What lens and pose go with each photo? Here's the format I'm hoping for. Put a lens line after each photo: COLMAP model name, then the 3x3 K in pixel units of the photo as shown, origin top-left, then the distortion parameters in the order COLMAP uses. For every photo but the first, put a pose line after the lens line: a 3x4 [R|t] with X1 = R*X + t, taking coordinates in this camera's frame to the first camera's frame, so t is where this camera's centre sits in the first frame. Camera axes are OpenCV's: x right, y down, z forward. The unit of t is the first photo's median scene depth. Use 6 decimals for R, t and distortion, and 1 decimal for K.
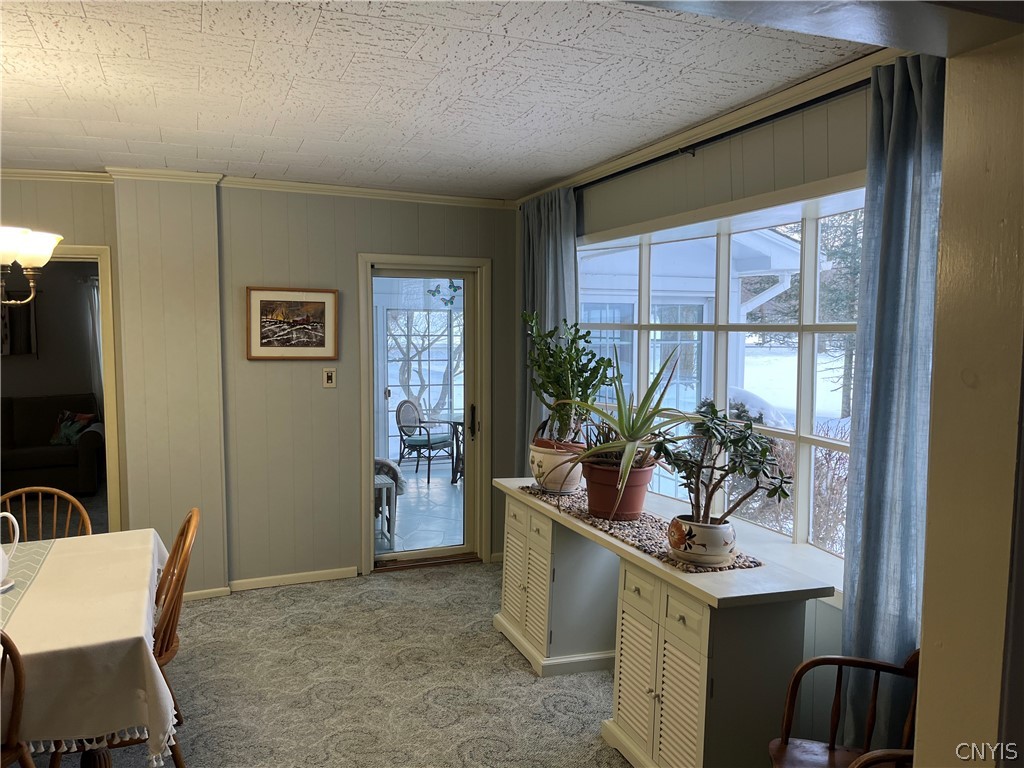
lens RADIAL K [[768.4, 0, 507.9], [0, 768.4, 385.6], [0, 0, 1]] dist [0.051287, -0.073978]
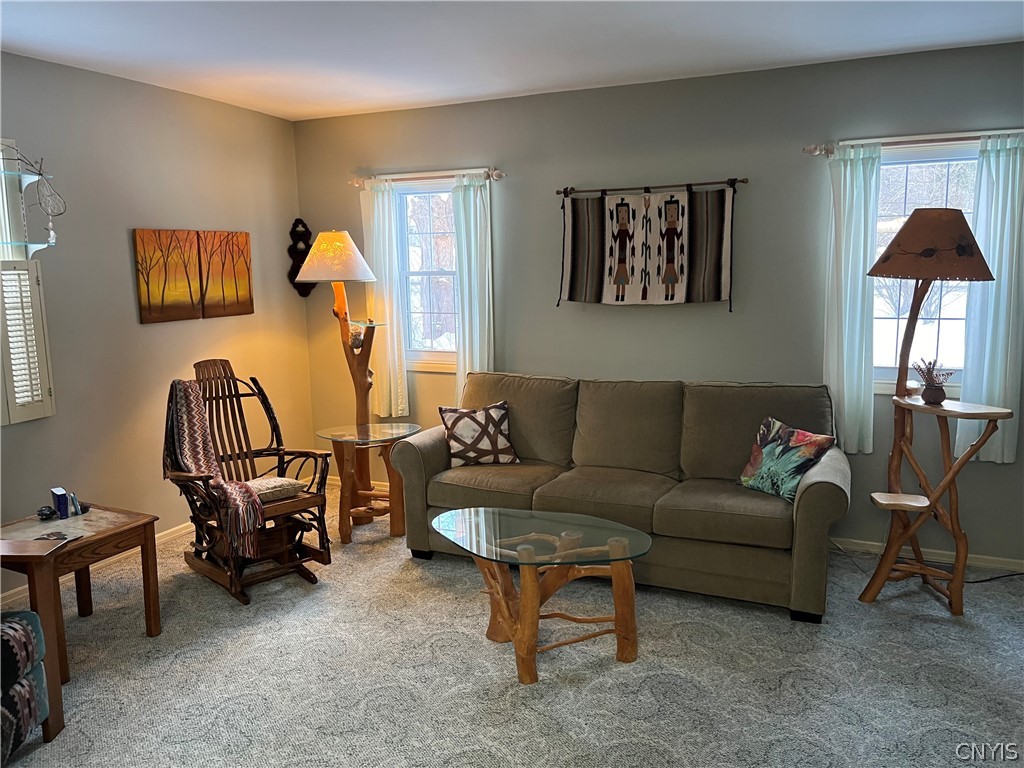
lens RADIAL K [[768.4, 0, 521.1], [0, 768.4, 384.0], [0, 0, 1]] dist [0.051287, -0.073978]
pose [[0.684202, 0.094402, -0.723157, -0.525095], [-0.040814, 0.994989, 0.091271, -0.045757], [0.728150, -0.032933, 0.684626, 0.879744]]
